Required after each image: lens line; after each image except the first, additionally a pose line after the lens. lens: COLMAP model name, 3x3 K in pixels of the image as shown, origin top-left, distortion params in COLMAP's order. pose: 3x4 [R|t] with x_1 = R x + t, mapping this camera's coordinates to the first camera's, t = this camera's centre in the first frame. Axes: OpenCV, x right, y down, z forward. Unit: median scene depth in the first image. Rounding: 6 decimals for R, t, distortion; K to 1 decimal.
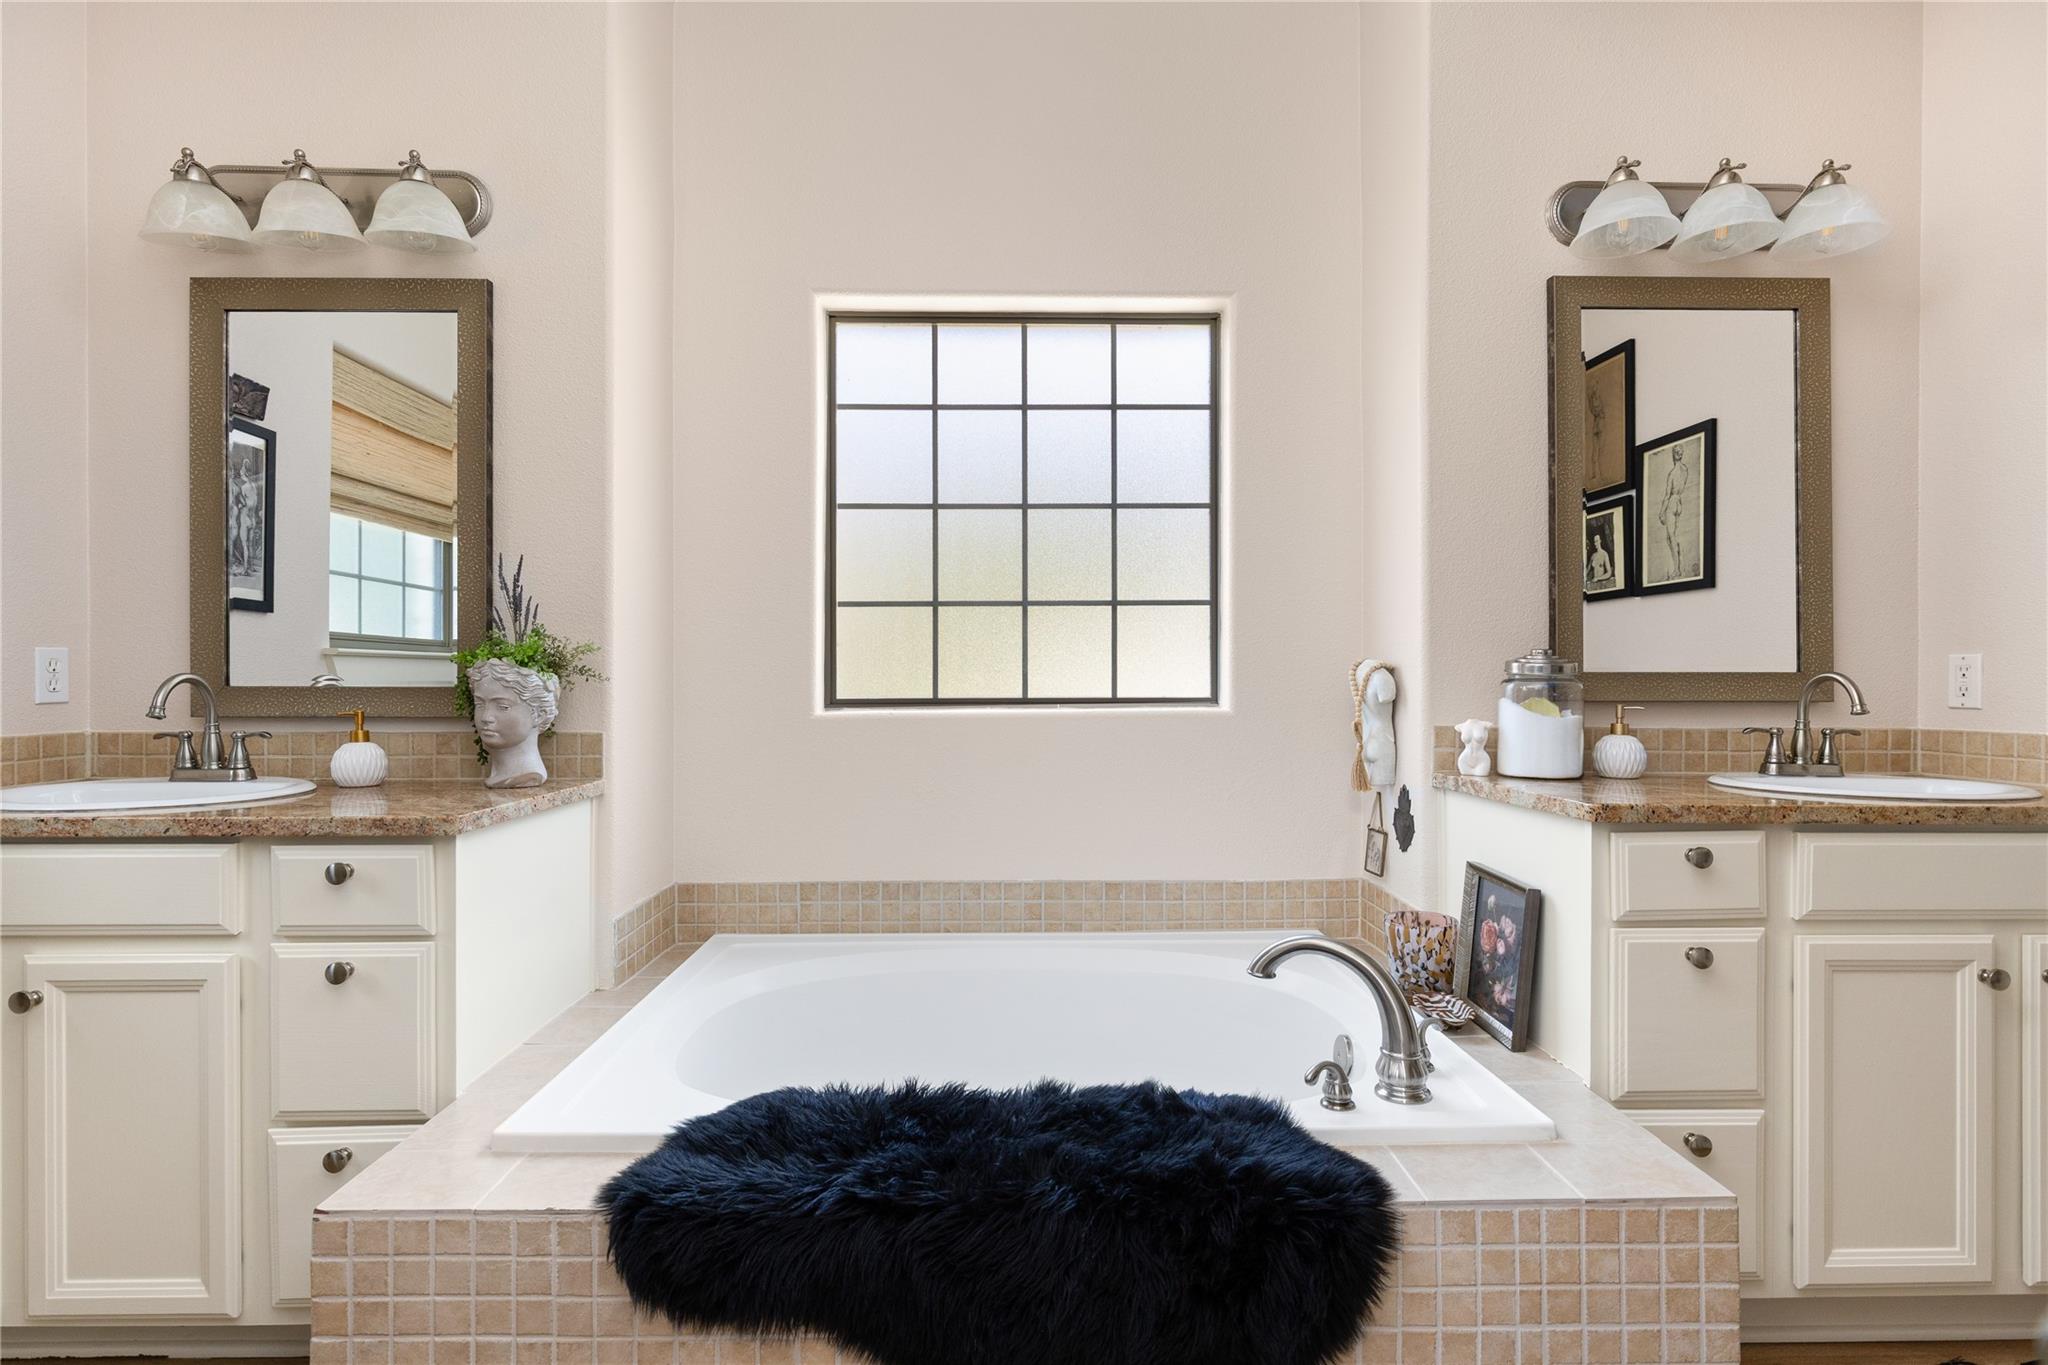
lens RADIAL K [[979.1, 0, 1027.3], [0, 979.1, 683.4], [0, 0, 1]] dist [0.004392, 0.000288]
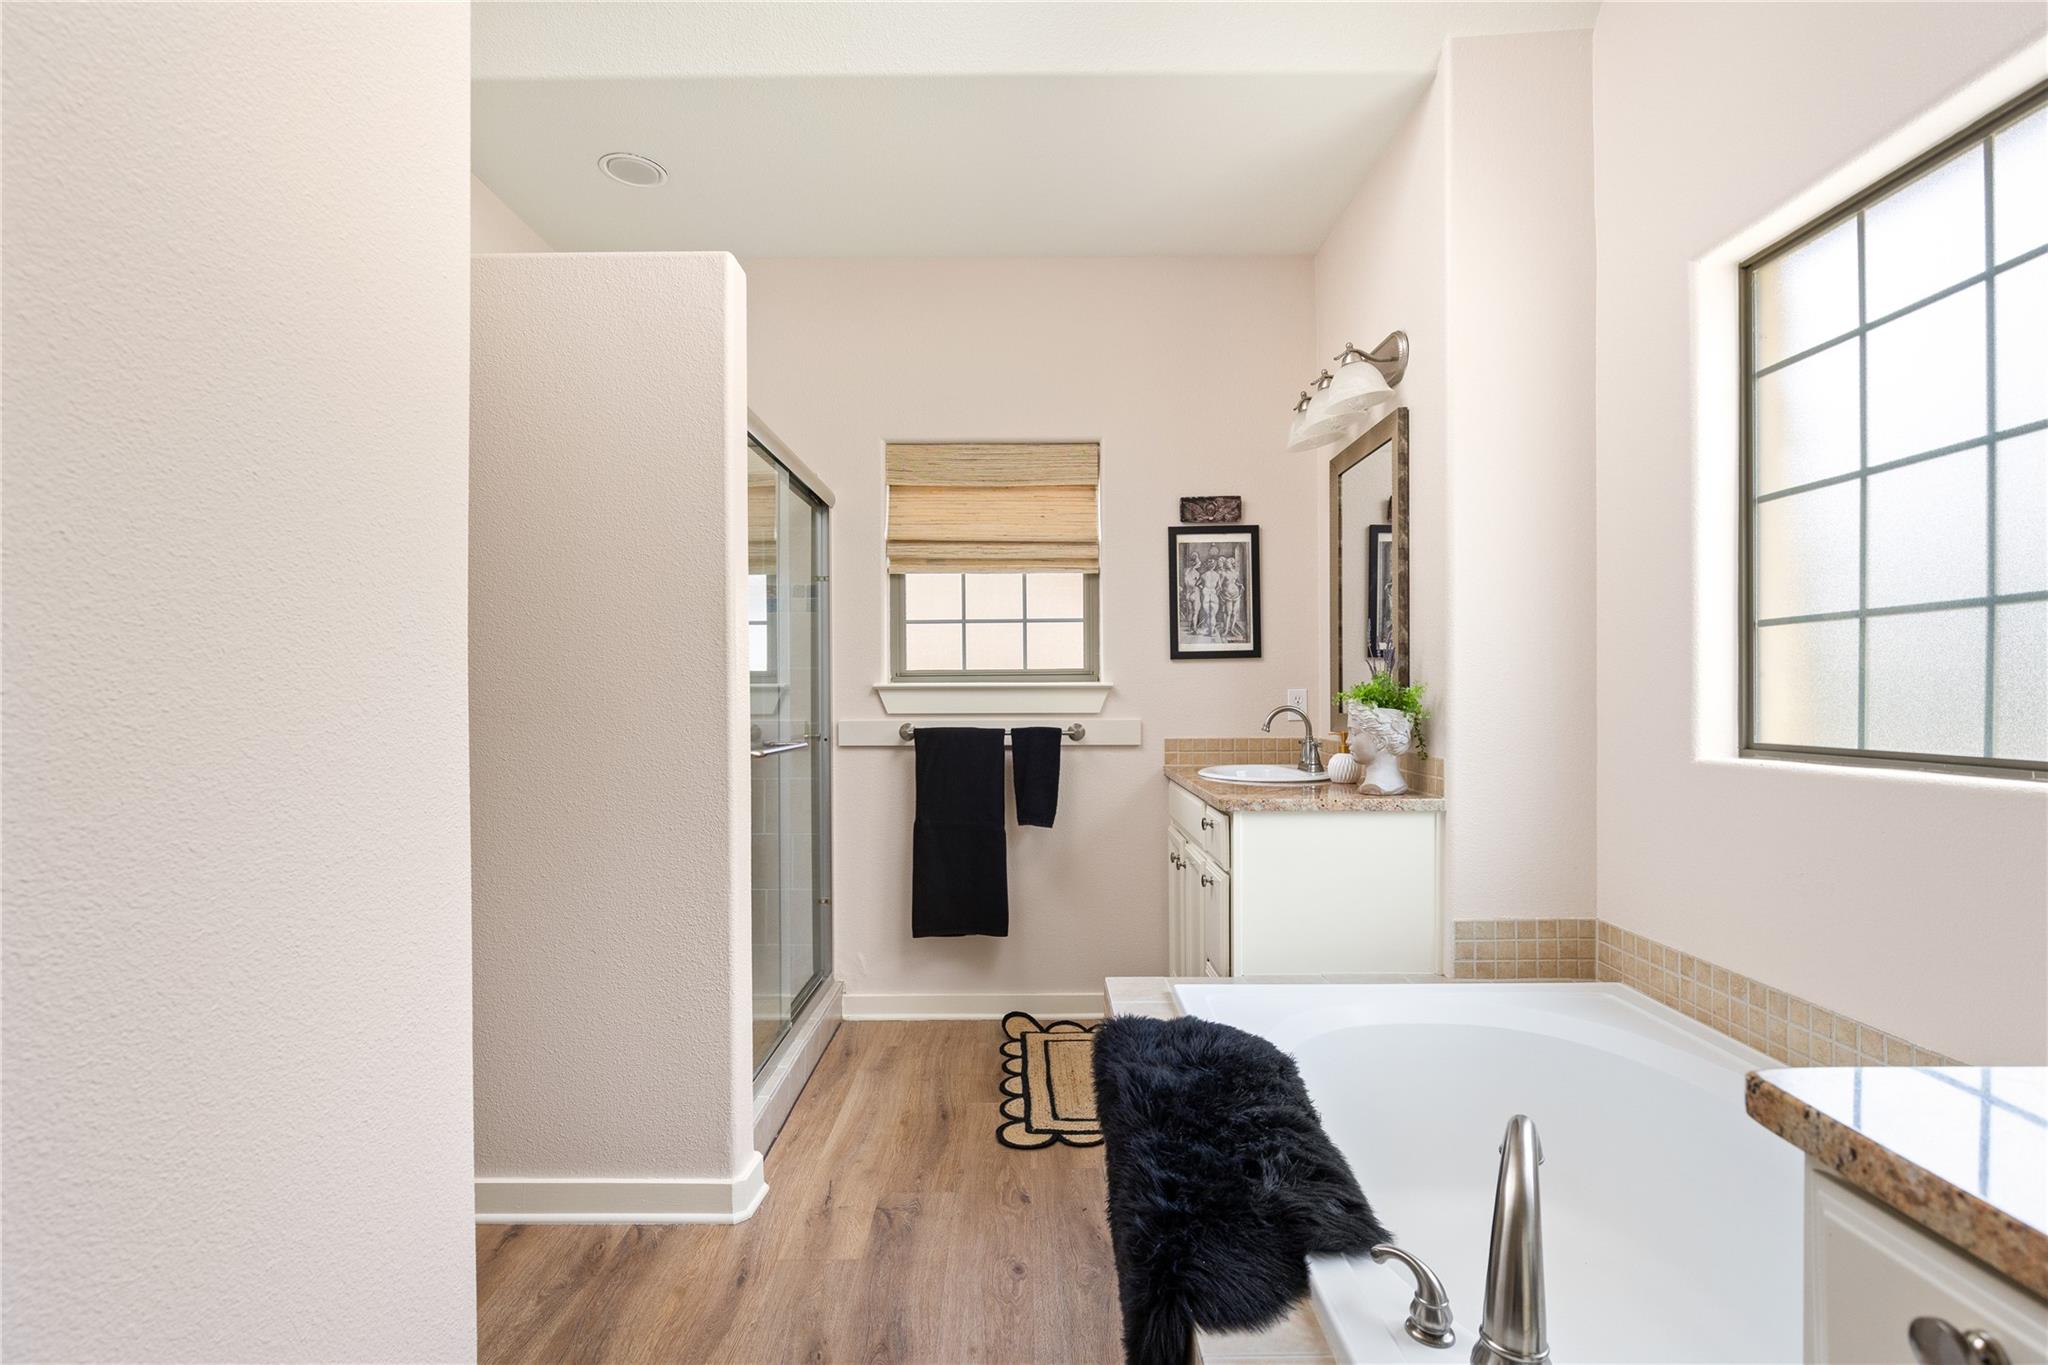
lens RADIAL K [[979.1, 0, 1029.5], [0, 979.1, 687.6], [0, 0, 1]] dist [0.004392, 0.000288]
pose [[-0.032163, -0.005180, -0.999469, 0.657252], [0.002267, 0.999984, -0.005256, -0.027879], [0.999480, -0.002435, -0.032150, 0.452448]]
